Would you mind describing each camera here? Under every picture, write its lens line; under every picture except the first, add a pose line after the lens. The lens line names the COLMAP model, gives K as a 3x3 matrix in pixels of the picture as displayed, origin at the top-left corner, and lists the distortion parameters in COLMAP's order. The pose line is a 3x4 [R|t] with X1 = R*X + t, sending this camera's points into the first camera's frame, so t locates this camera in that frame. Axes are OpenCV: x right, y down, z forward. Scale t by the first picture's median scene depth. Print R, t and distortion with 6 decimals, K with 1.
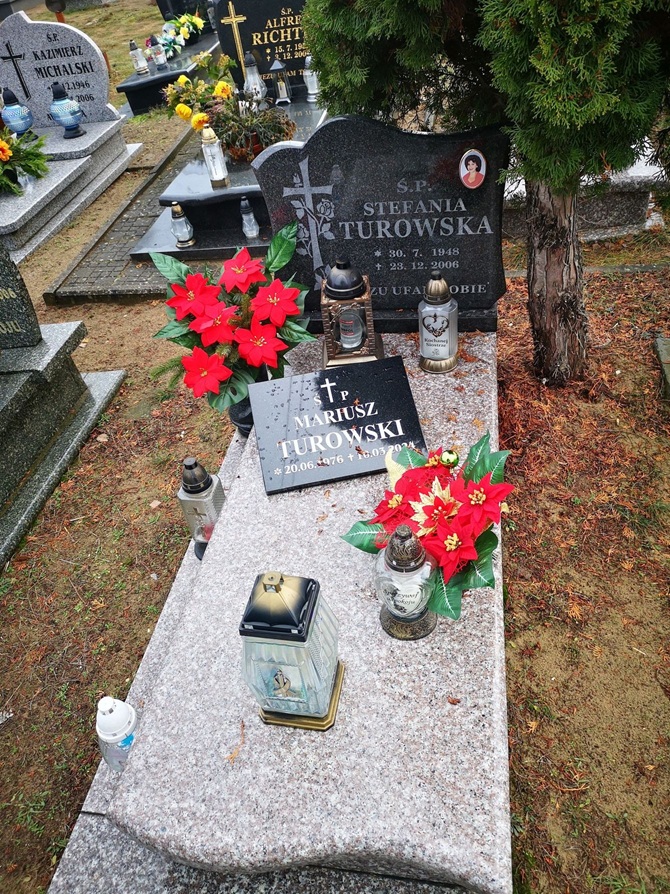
lens RADIAL K [[661.8, 0, 335.3], [0, 661.8, 440.1], [0, 0, 1]] dist [0.041155, -0.050749]
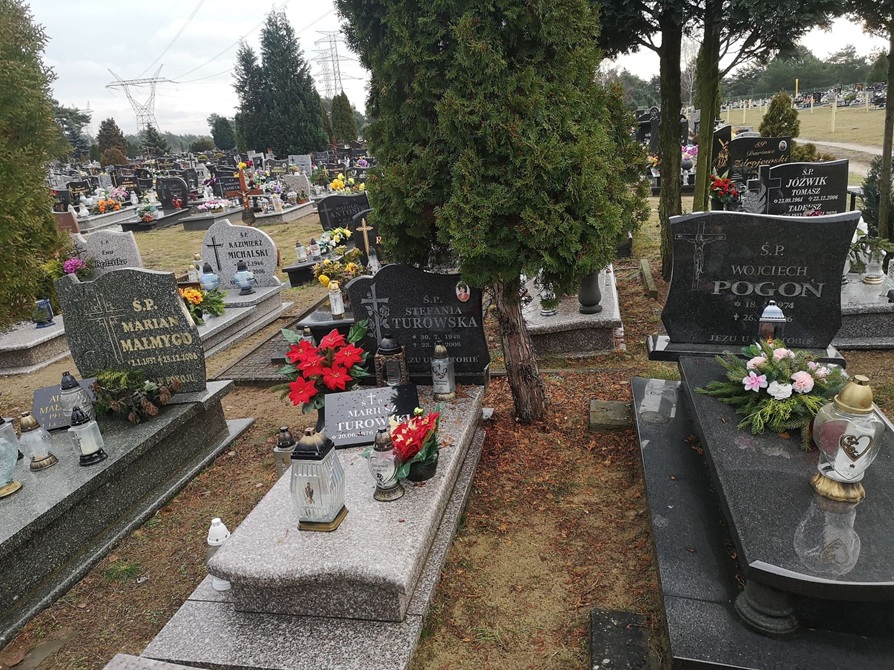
lens RADIAL K [[661.8, 0, 449.3], [0, 661.8, 334.5], [0, 0, 1]] dist [0.041155, -0.050749]
pose [[0.998392, 0.042029, -0.038033, 0.203901], [-0.053995, 0.909371, -0.412468, 0.382380], [0.017250, 0.413858, 0.910178, -0.513252]]
